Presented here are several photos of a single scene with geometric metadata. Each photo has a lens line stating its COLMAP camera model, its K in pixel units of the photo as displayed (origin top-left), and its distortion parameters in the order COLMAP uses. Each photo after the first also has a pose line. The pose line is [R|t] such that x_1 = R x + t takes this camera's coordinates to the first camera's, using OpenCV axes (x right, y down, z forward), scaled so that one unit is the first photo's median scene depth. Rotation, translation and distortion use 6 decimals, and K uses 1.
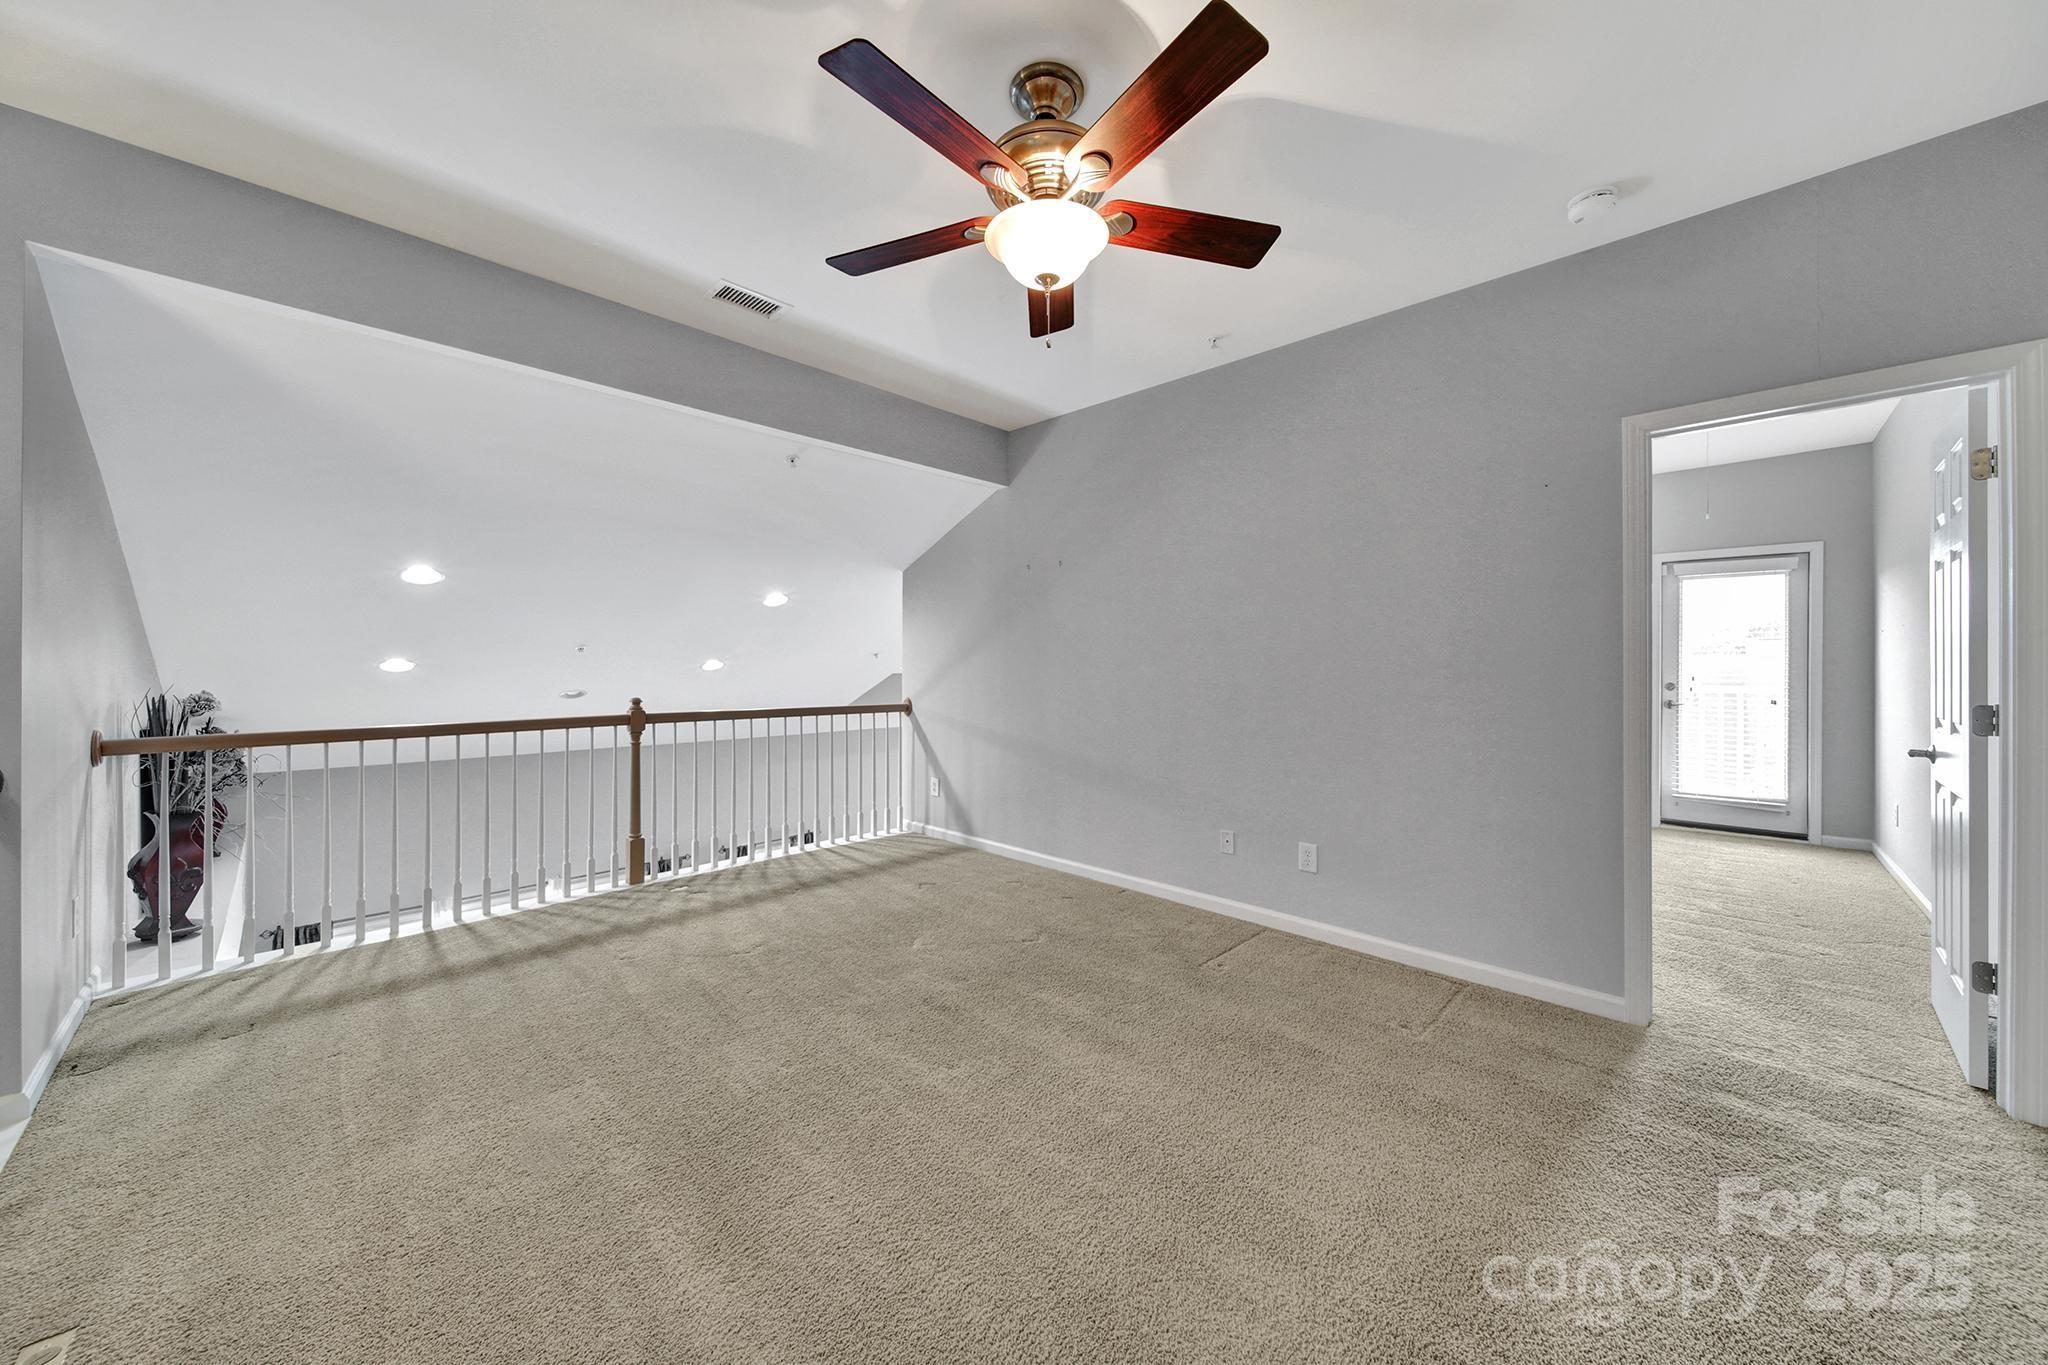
lens RADIAL K [[764.9, 0, 999.7], [0, 764.9, 666.8], [0, 0, 1]] dist [-0.002093, -0.000156]
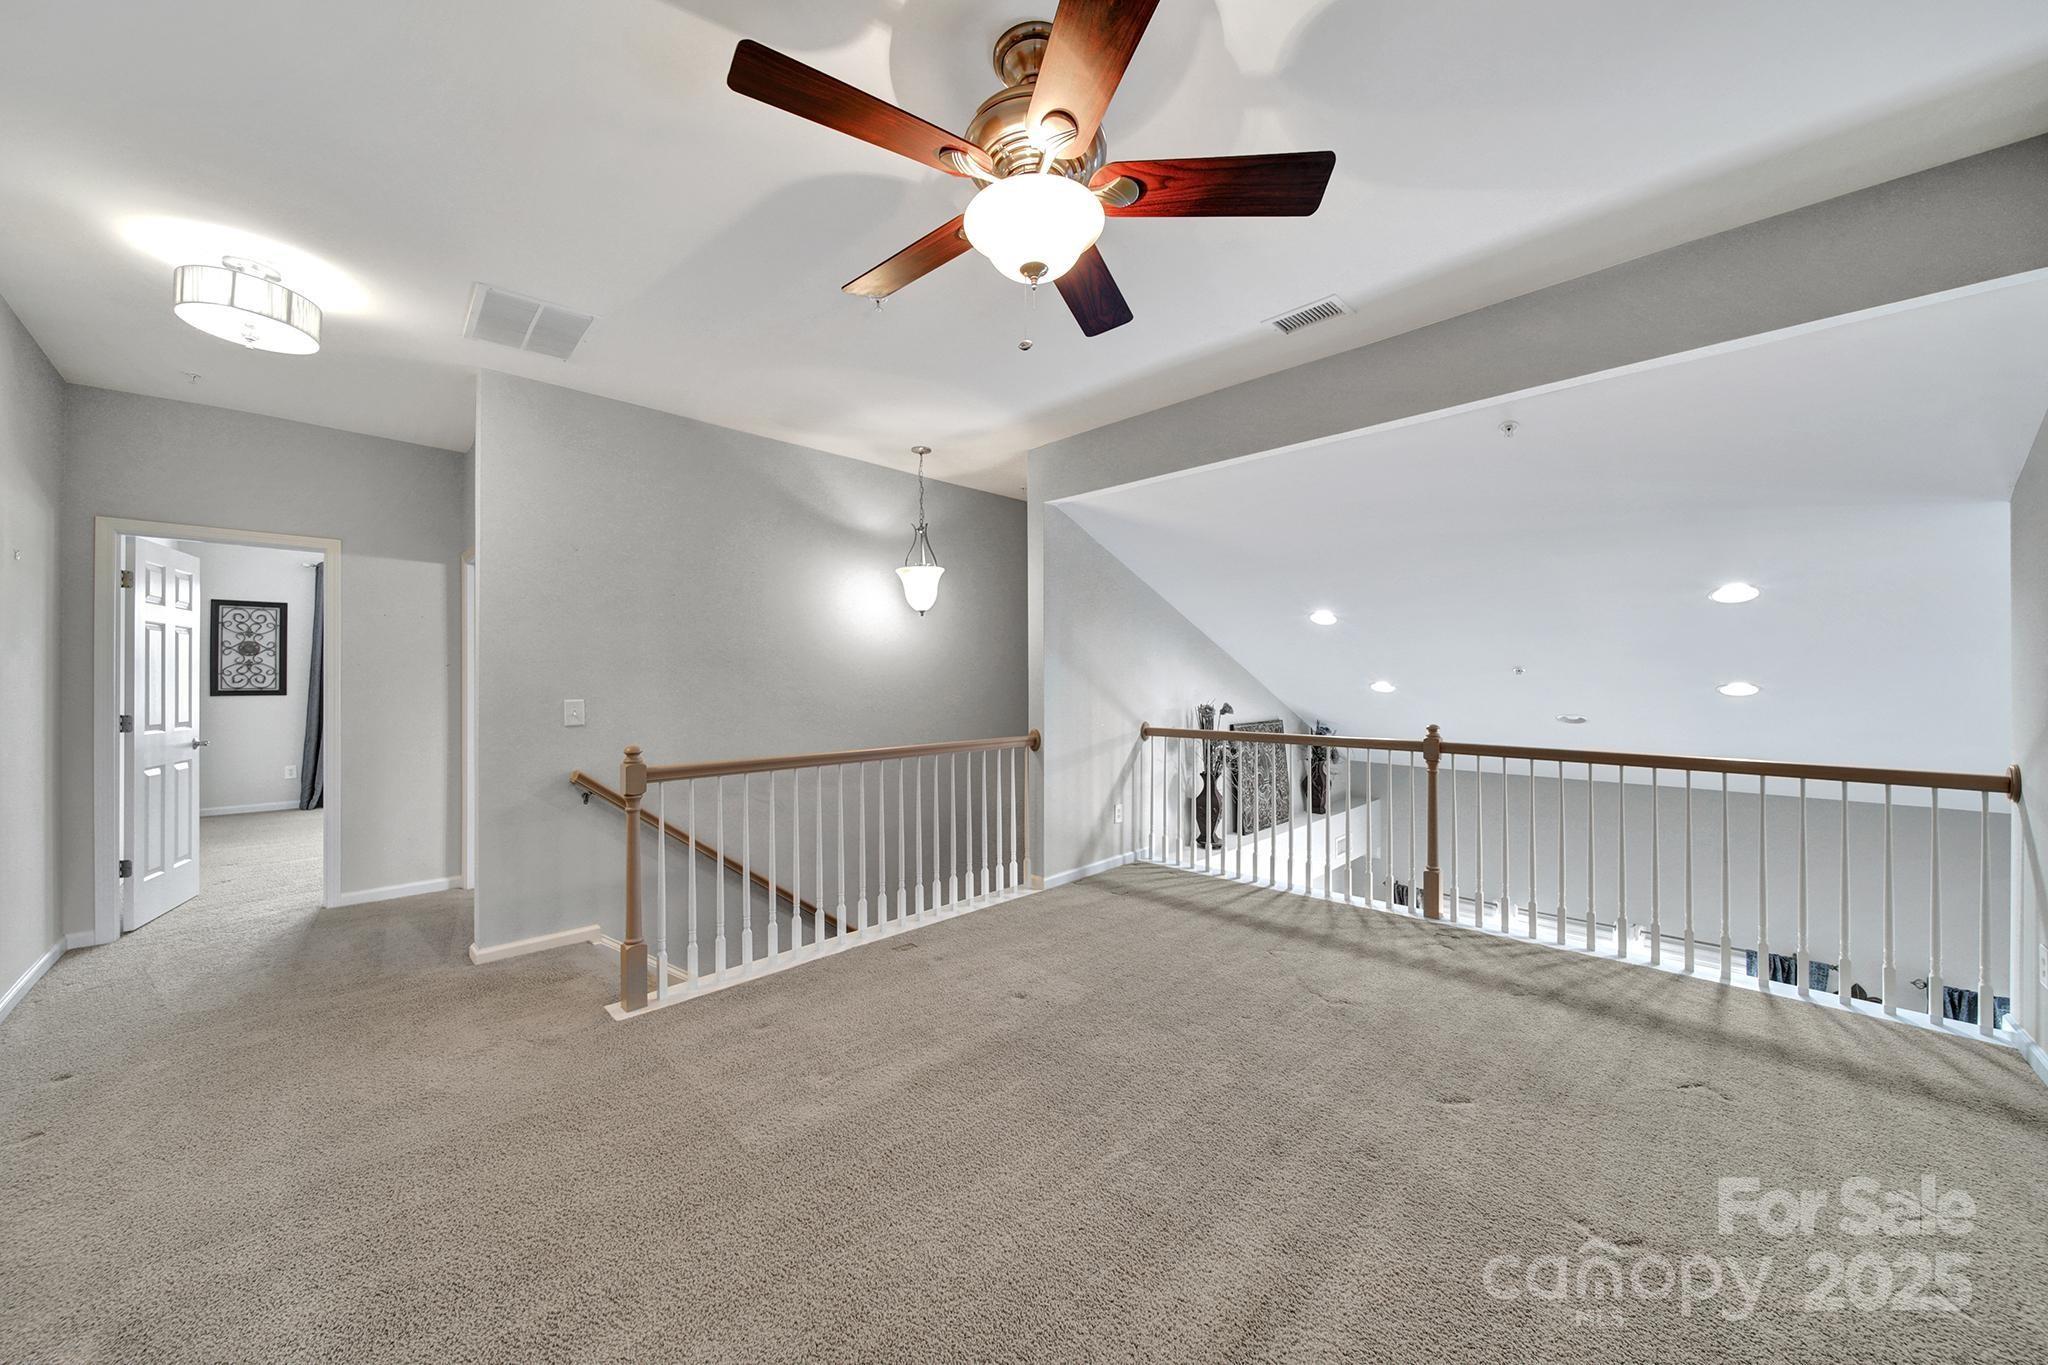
lens RADIAL K [[721.1, 0, 1026.0], [0, 721.1, 671.2], [0, 0, 1]] dist [-0.000596, -0.001746]
pose [[-0.026673, -0.012946, -0.999560, 0.550125], [-0.001045, 0.999916, -0.012923, -0.018063], [0.999644, 0.000700, -0.026684, 0.629960]]
